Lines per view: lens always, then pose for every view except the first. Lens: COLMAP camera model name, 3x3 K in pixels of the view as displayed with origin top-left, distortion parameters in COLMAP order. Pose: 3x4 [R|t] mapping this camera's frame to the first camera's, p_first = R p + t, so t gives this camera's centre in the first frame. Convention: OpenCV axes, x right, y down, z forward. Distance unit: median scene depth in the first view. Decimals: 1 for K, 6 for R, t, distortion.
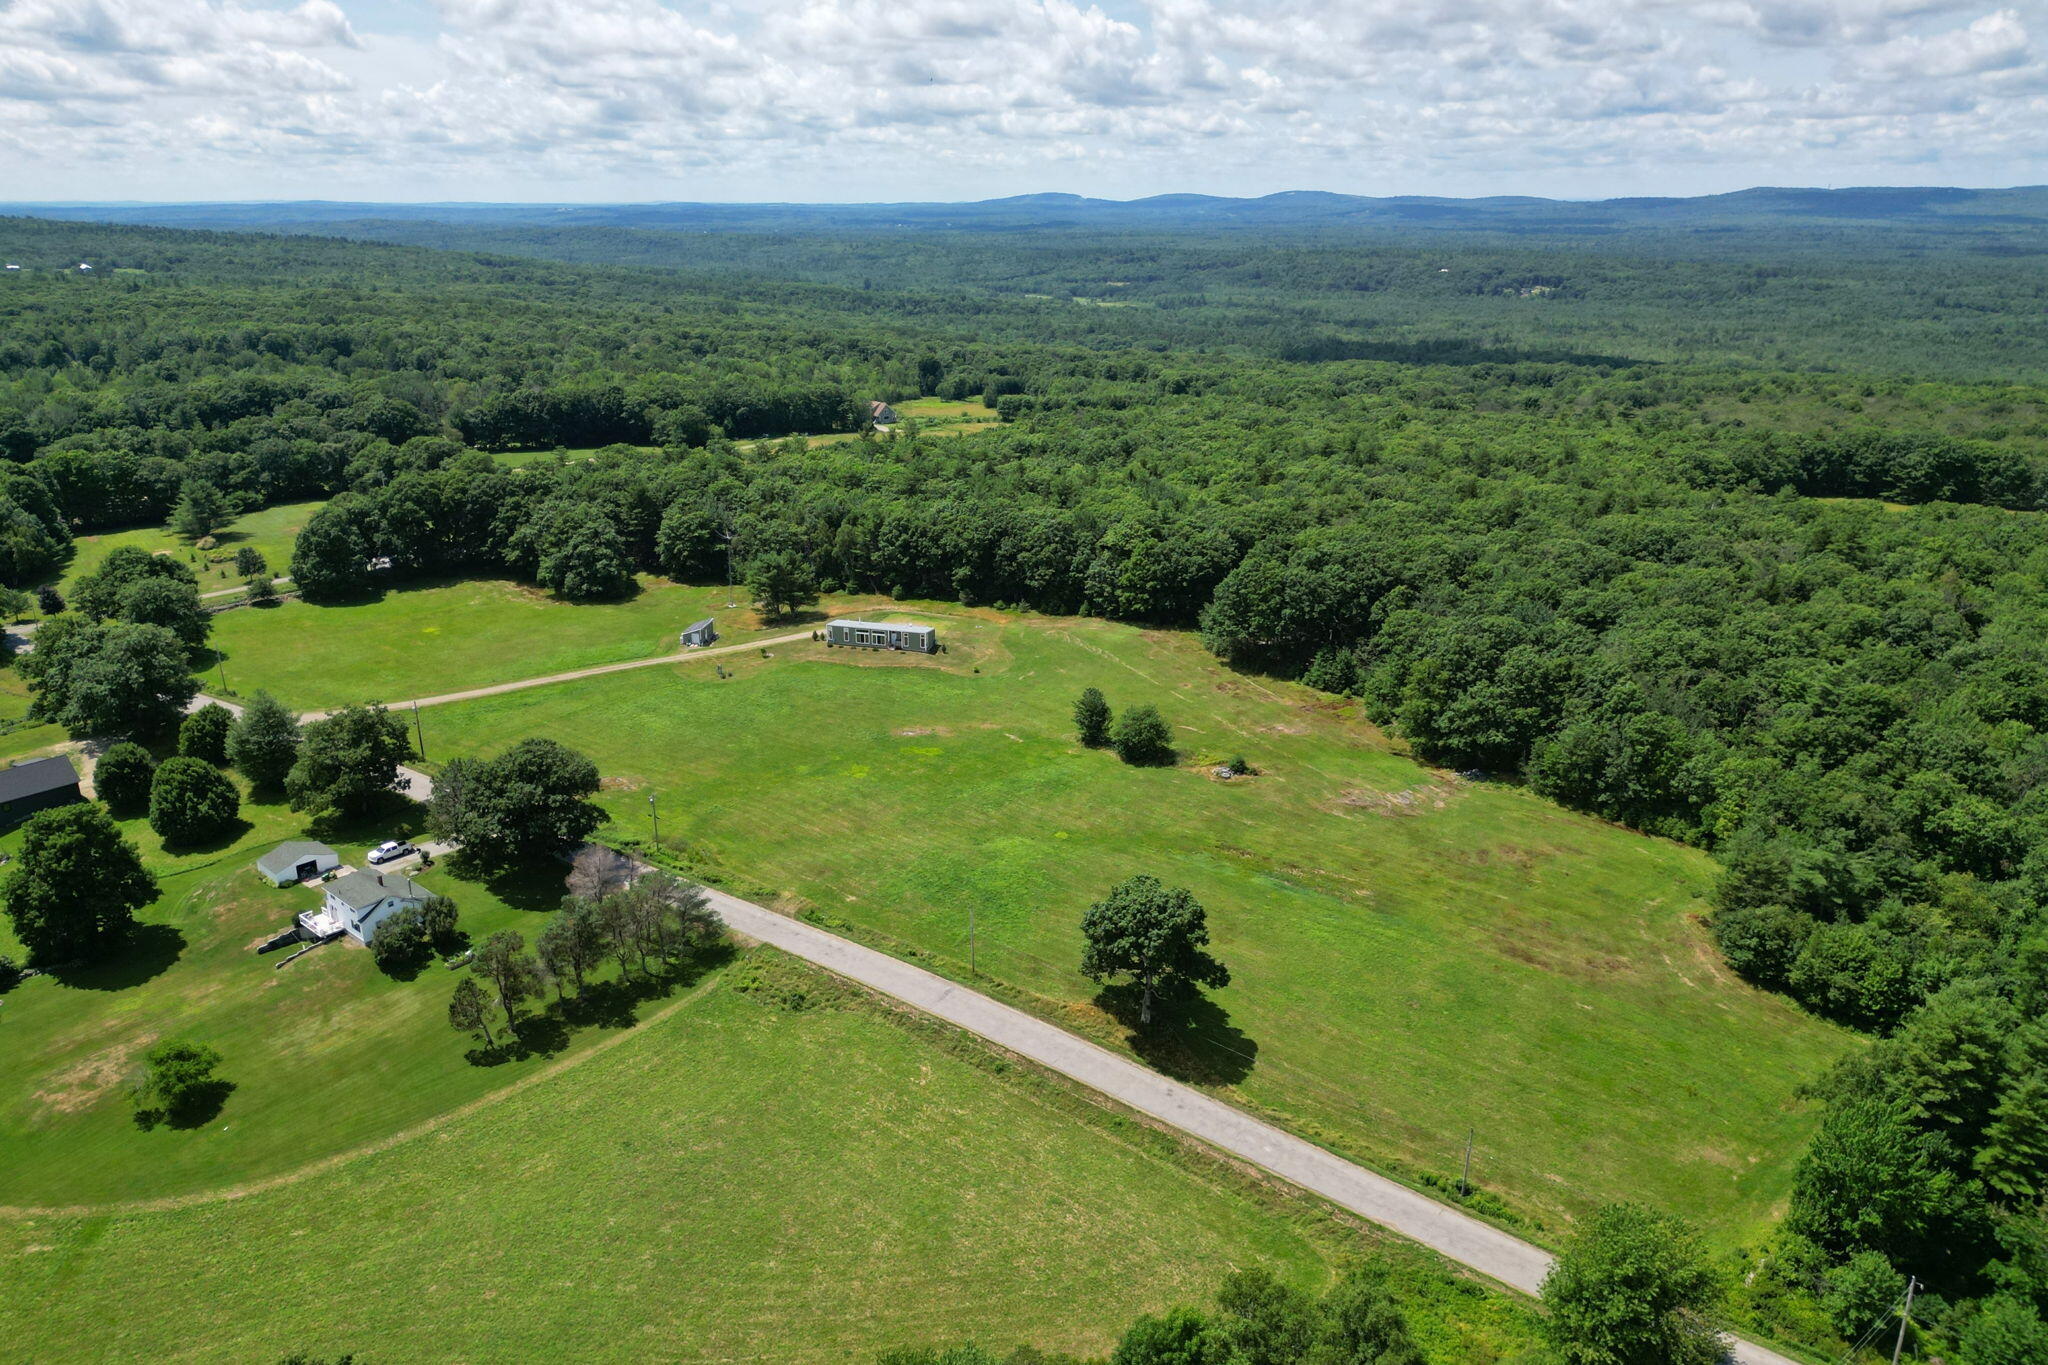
lens RADIAL K [[1450.6, 0, 1024.0], [0, 1450.6, 682.5], [0, 0, 1]] dist [0.101015, -0.118359]
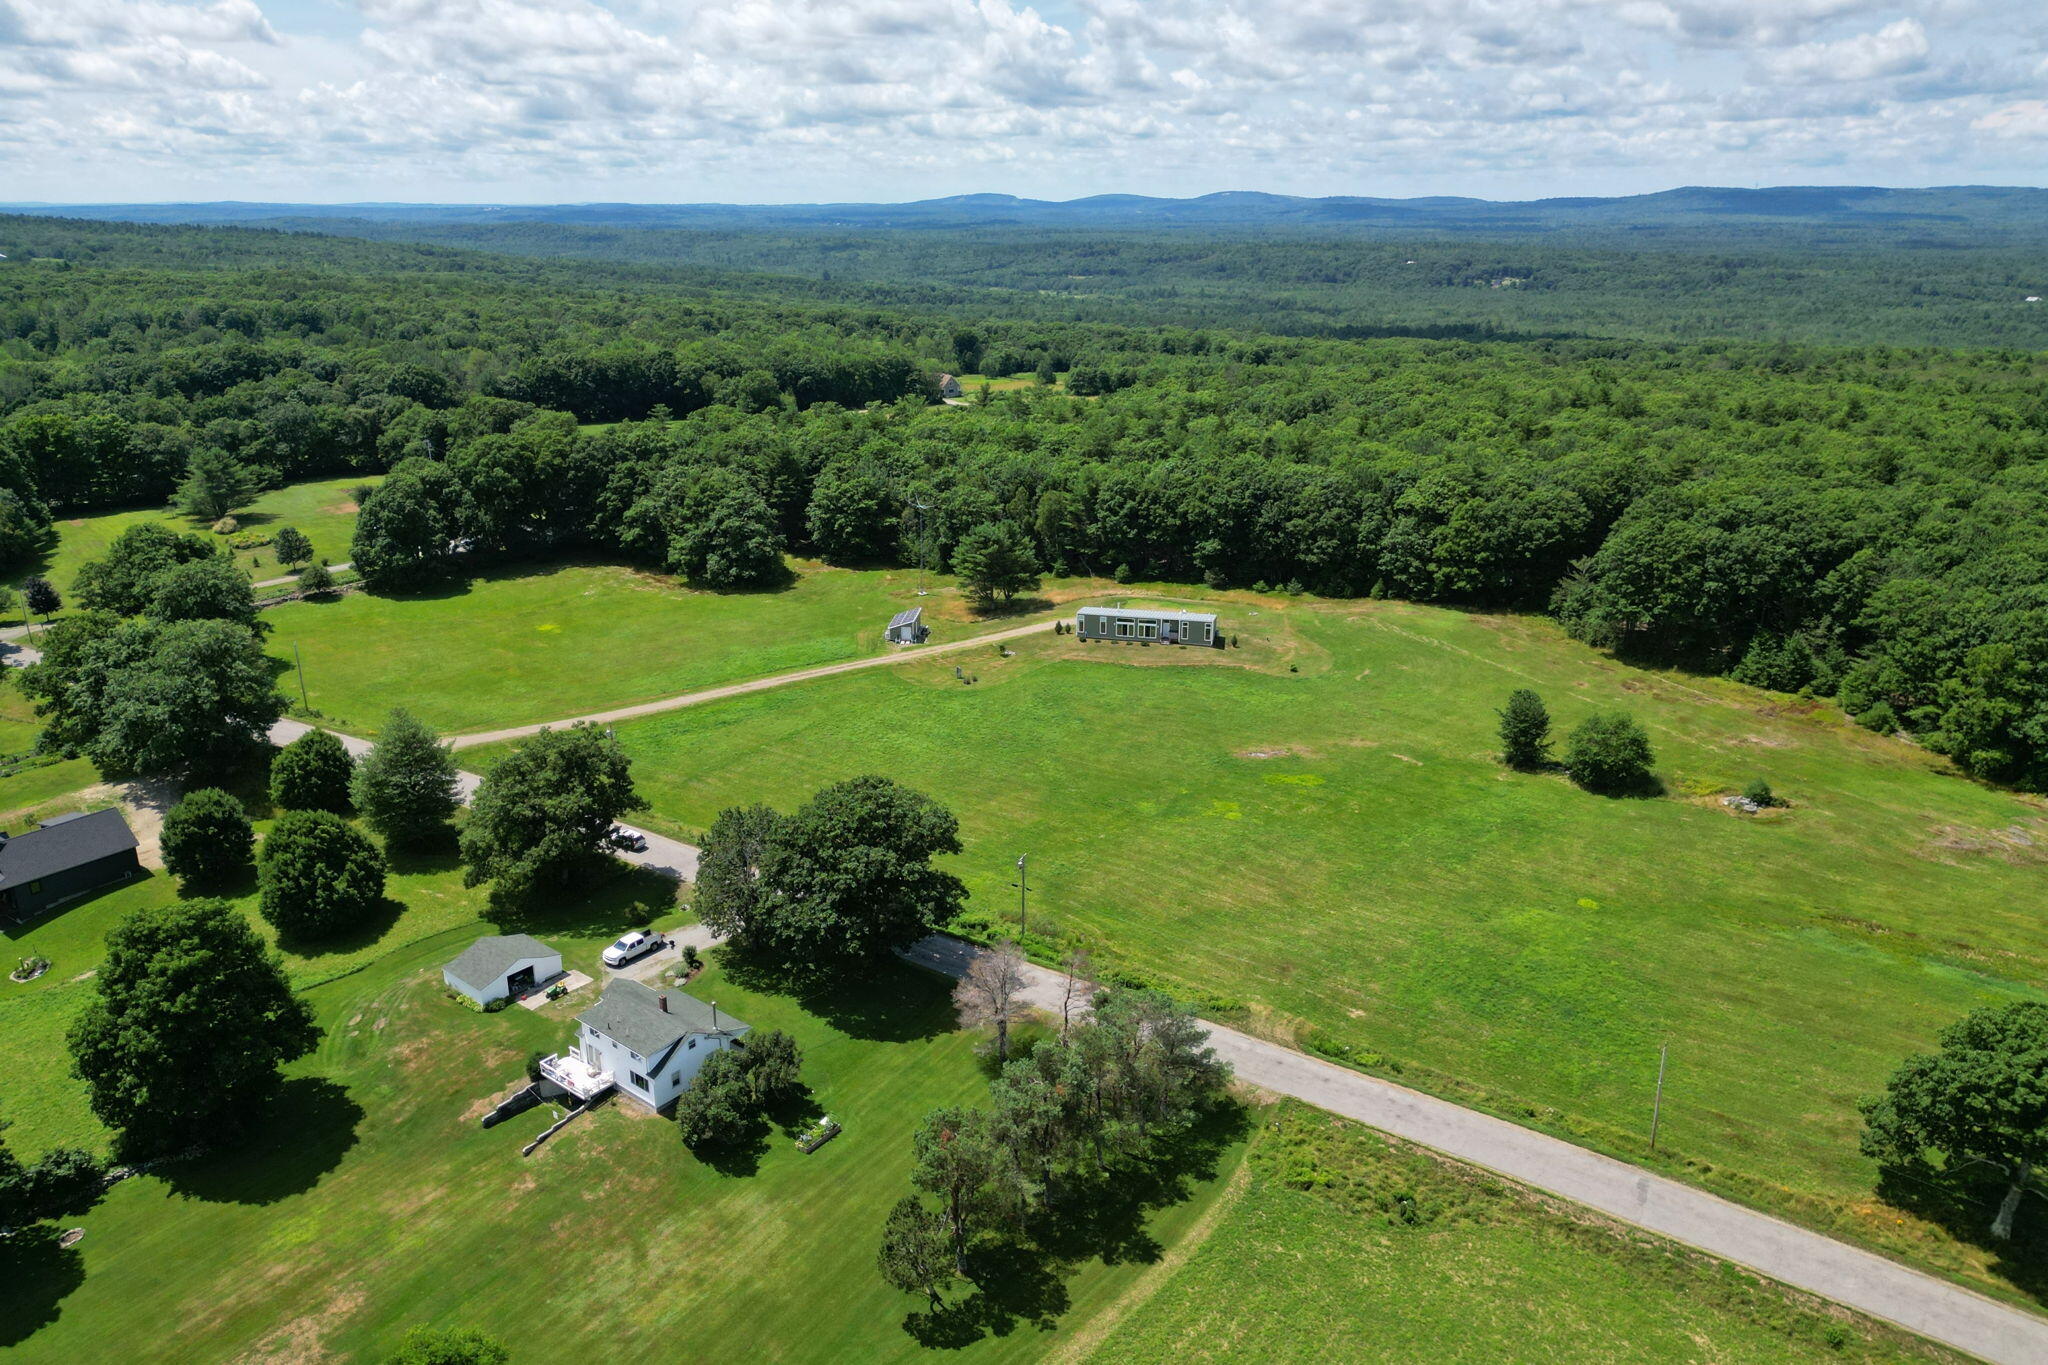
lens RADIAL K [[1450.6, 0, 1024.0], [0, 1450.6, 682.5], [0, 0, 1]] dist [0.101015, -0.118359]
pose [[0.998961, -0.014387, 0.043239, -0.180797], [0.014451, 0.999895, -0.001167, -0.002014], [-0.043217, 0.001791, 0.999064, 0.208002]]
